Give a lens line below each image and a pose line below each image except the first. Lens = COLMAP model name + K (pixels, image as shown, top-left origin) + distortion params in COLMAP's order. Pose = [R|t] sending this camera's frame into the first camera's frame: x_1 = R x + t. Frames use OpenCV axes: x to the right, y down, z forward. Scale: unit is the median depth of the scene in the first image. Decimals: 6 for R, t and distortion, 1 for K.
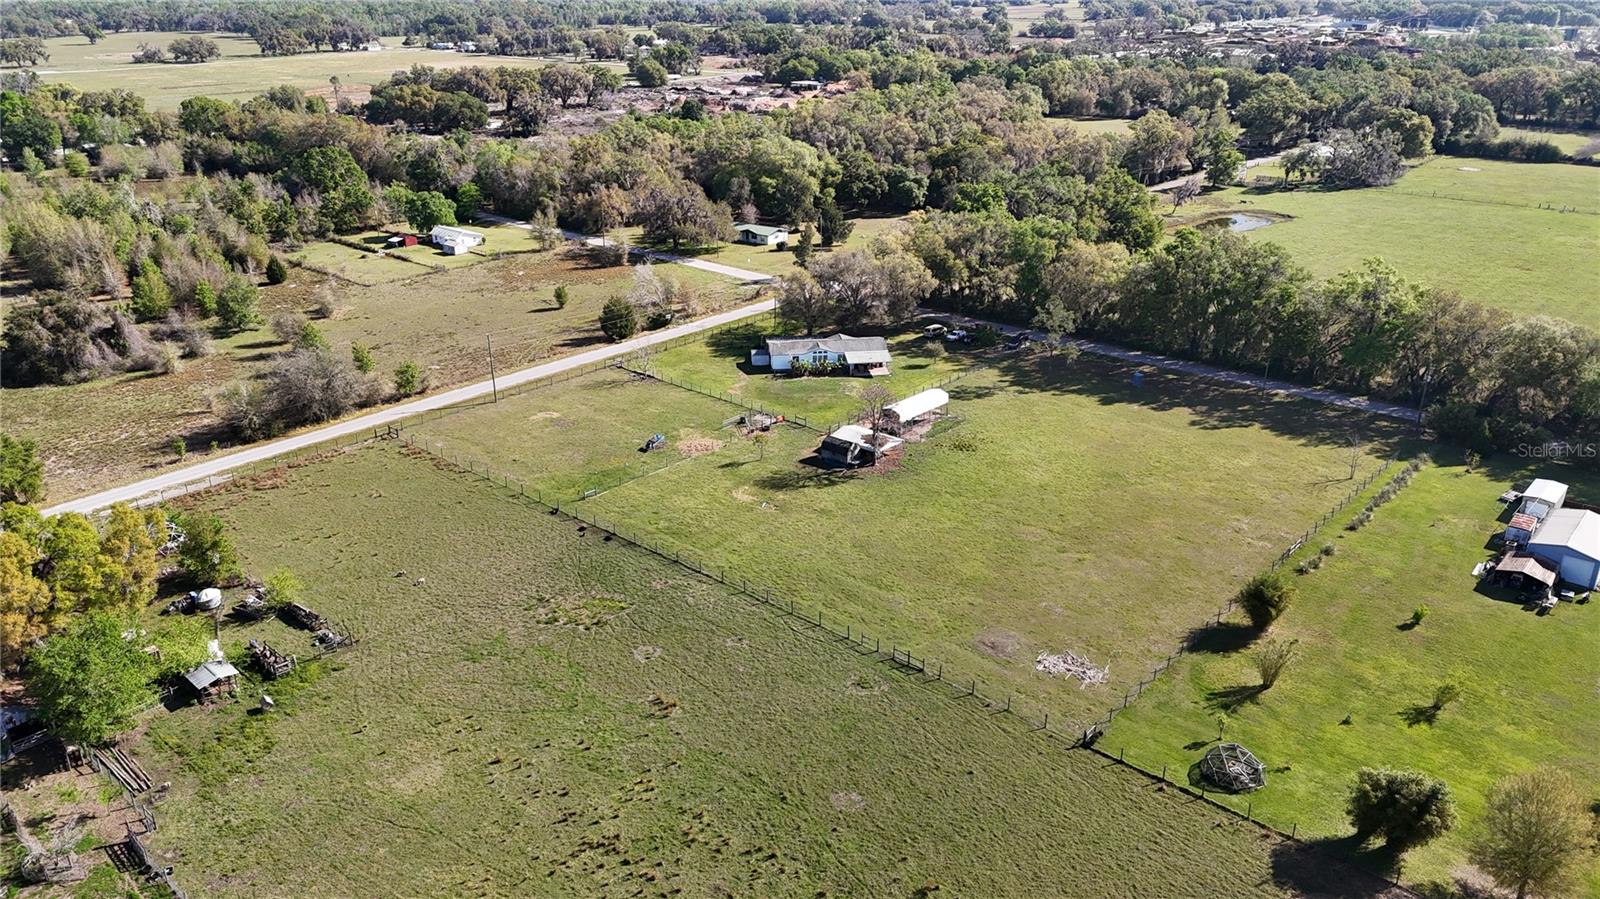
lens RADIAL K [[1163.8, 0, 797.5], [0, 1163.8, 445.0], [0, 0, 1]] dist [0.084465, -0.091156]
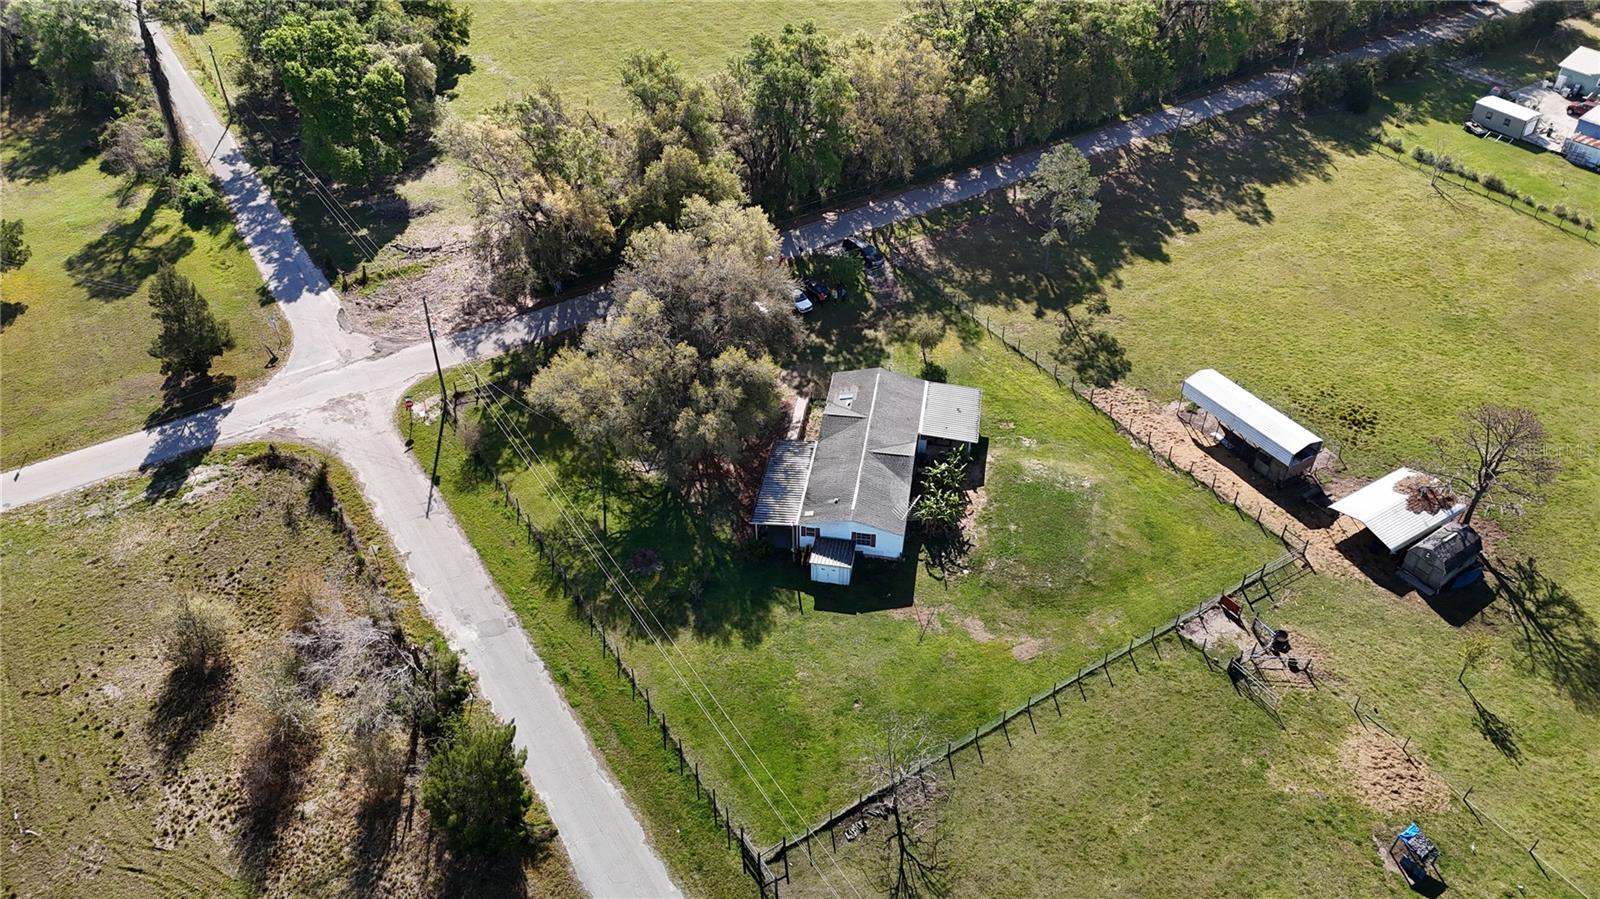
lens RADIAL K [[1163.8, 0, 795.6], [0, 1163.8, 458.0], [0, 0, 1]] dist [0.084465, -0.091156]
pose [[0.268027, -0.606905, 0.748217, -0.342175], [0.365070, 0.782695, 0.504095, -0.334760], [-0.891563, 0.138040, 0.431346, 0.833827]]
